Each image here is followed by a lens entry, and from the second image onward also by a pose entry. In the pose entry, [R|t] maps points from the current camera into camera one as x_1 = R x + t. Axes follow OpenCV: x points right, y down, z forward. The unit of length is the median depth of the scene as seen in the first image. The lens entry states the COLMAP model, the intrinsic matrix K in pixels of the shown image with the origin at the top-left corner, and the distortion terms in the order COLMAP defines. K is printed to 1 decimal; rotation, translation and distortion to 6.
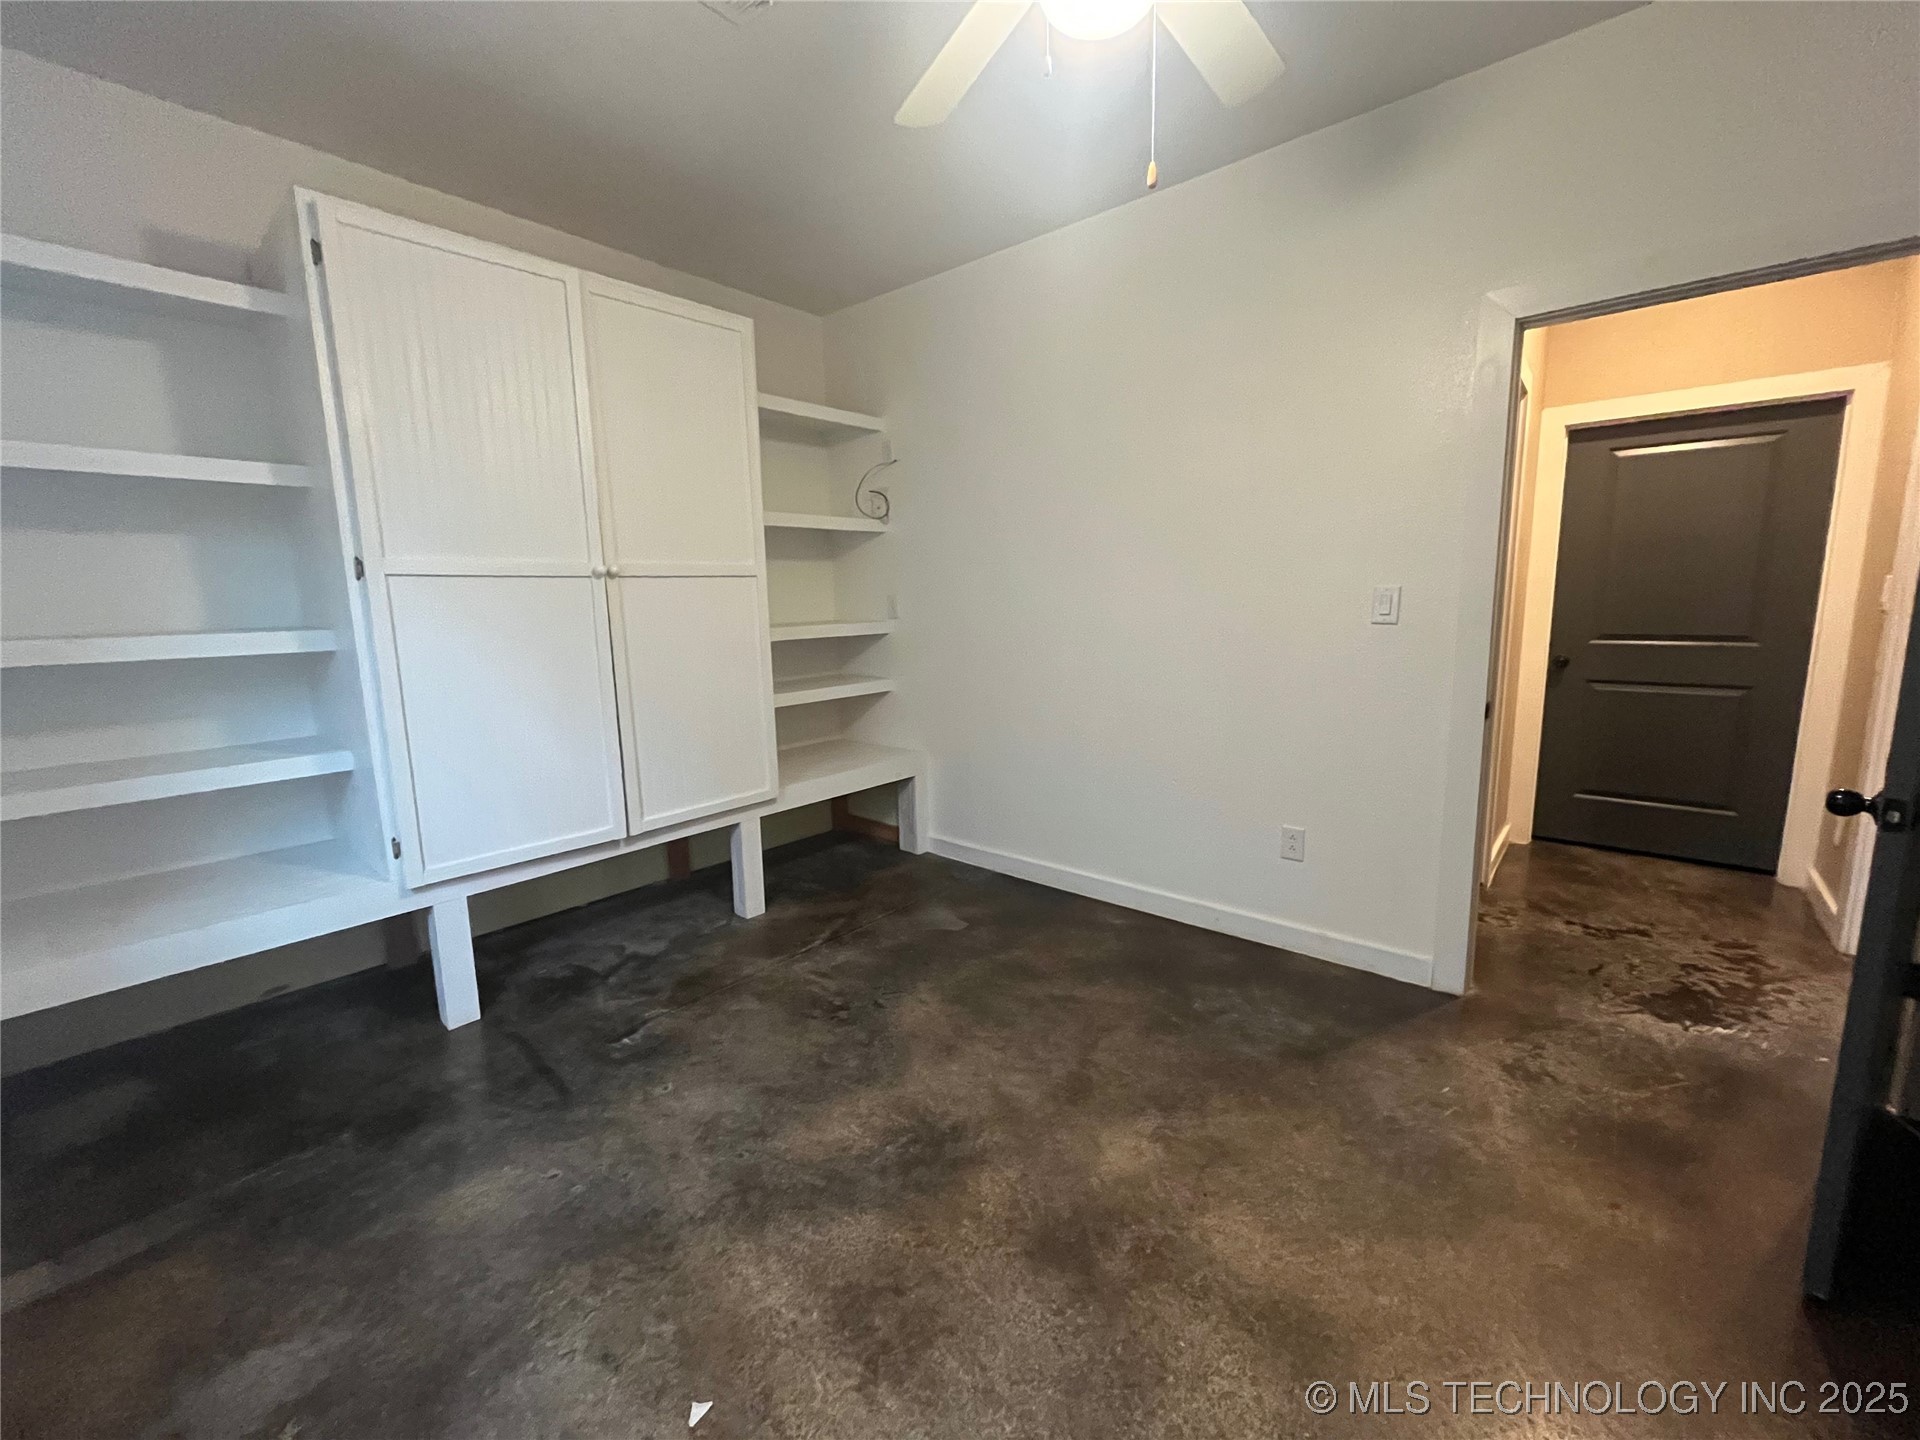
lens RADIAL K [[784.0, 0, 960.0], [0, 784.0, 720.0], [0, 0, 1]] dist [-0.005804, -0.000102]
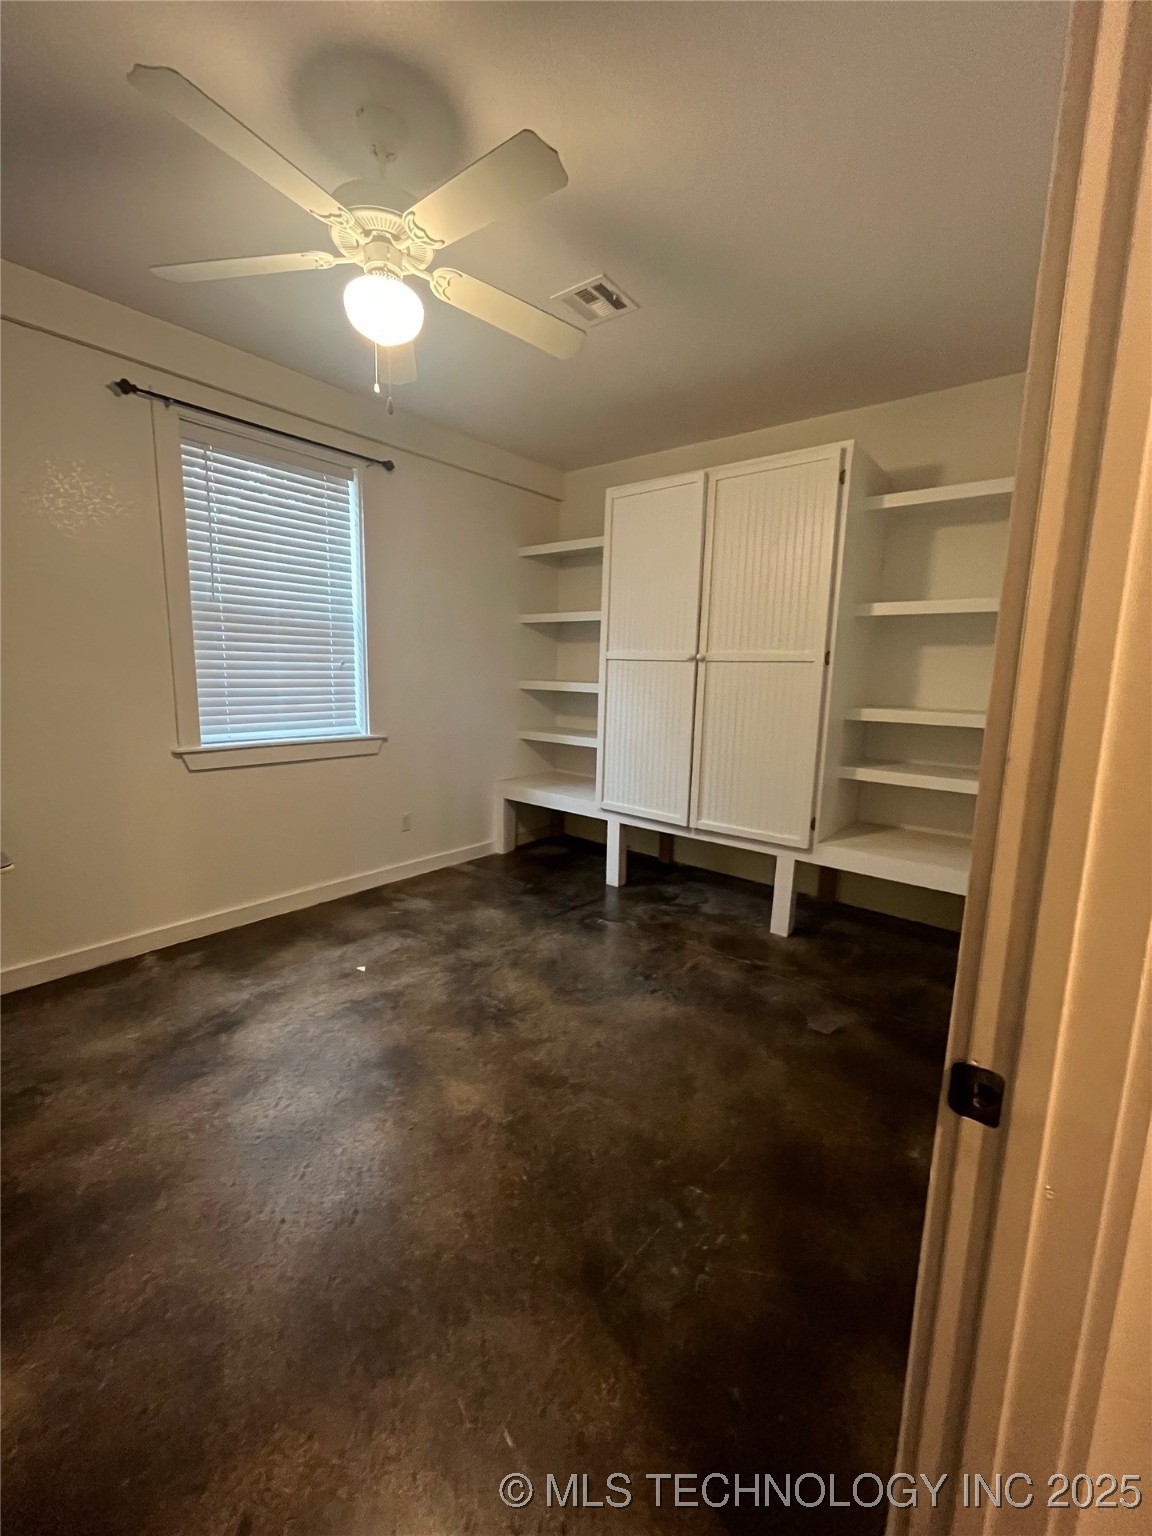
lens RADIAL K [[627.2, 0, 579.3], [0, 627.2, 774.0], [0, 0, 1]] dist [-0.005804, -0.000102]
pose [[0.016209, 0.185299, -0.982548, 0.940317], [-0.184635, 0.966333, 0.179195, -0.164756], [0.982674, 0.178508, 0.049876, 0.841018]]
